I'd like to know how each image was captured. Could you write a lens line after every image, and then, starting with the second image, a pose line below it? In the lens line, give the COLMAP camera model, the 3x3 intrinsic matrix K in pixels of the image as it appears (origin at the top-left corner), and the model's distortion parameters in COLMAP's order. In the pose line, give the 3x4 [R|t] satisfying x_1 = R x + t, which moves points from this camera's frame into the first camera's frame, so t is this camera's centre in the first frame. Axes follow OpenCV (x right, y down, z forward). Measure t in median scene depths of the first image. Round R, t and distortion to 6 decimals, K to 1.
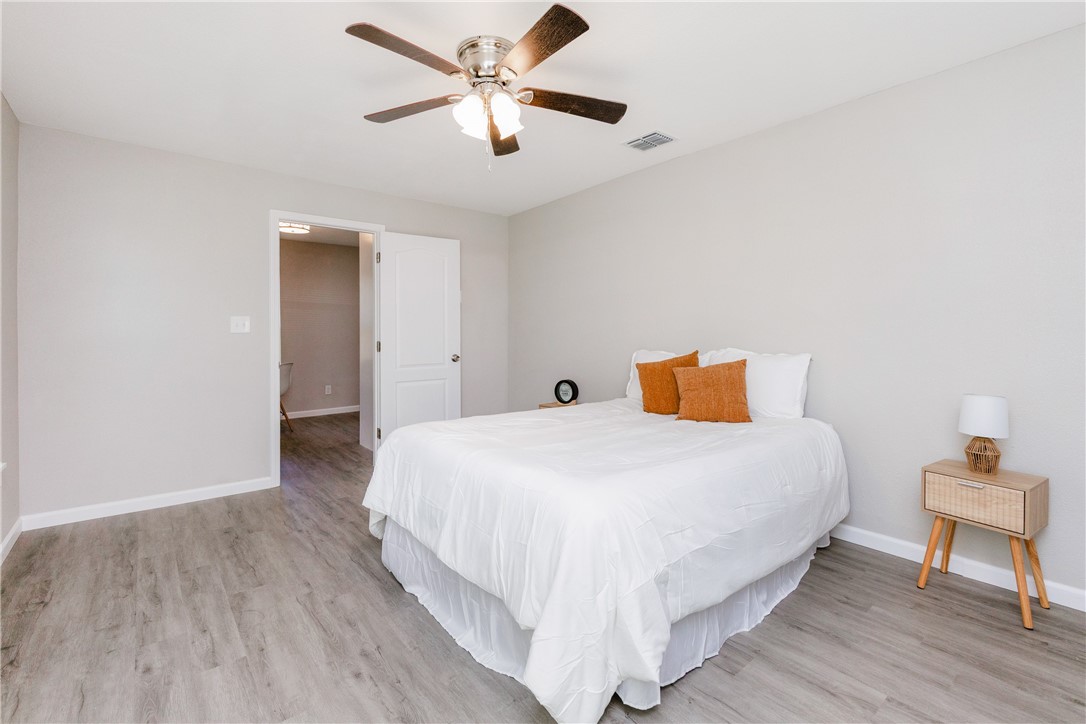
lens RADIAL K [[467.6, 0, 543.0], [0, 467.6, 362.0], [0, 0, 1]] dist [-0.001652, -0.000050]
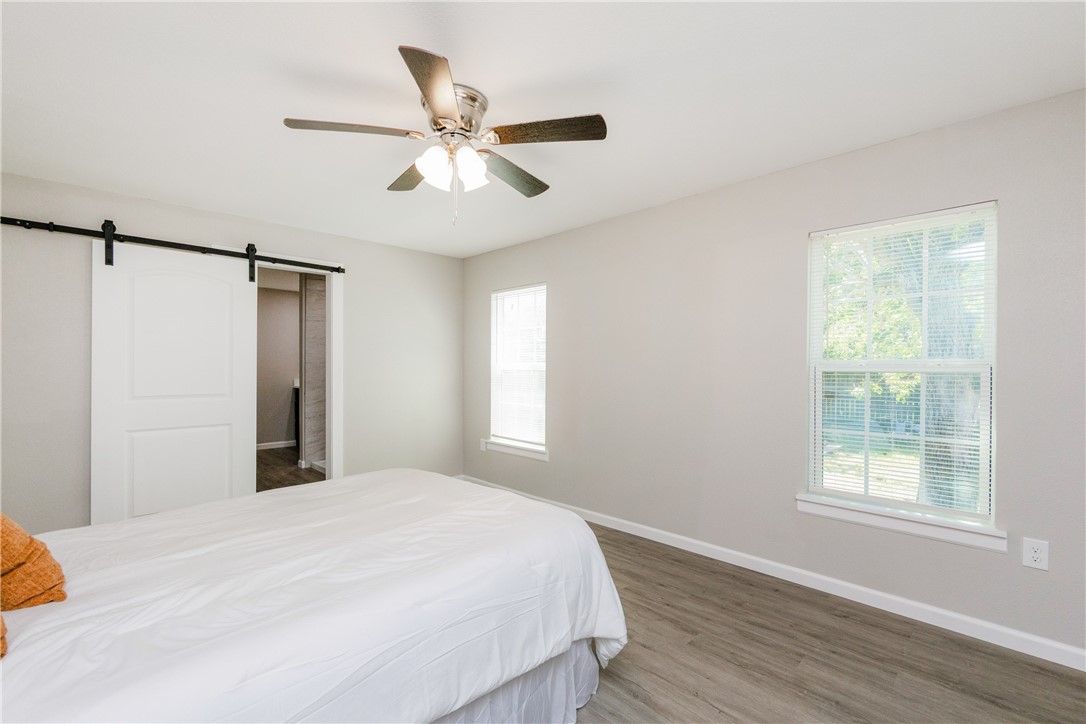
lens RADIAL K [[467.6, 0, 543.0], [0, 467.6, 362.0], [0, 0, 1]] dist [-0.001652, -0.000050]
pose [[-0.996197, -0.001984, -0.087107, -0.208010], [-0.006672, 0.998543, 0.053556, -0.163492], [0.086874, 0.053934, -0.994758, 1.919233]]
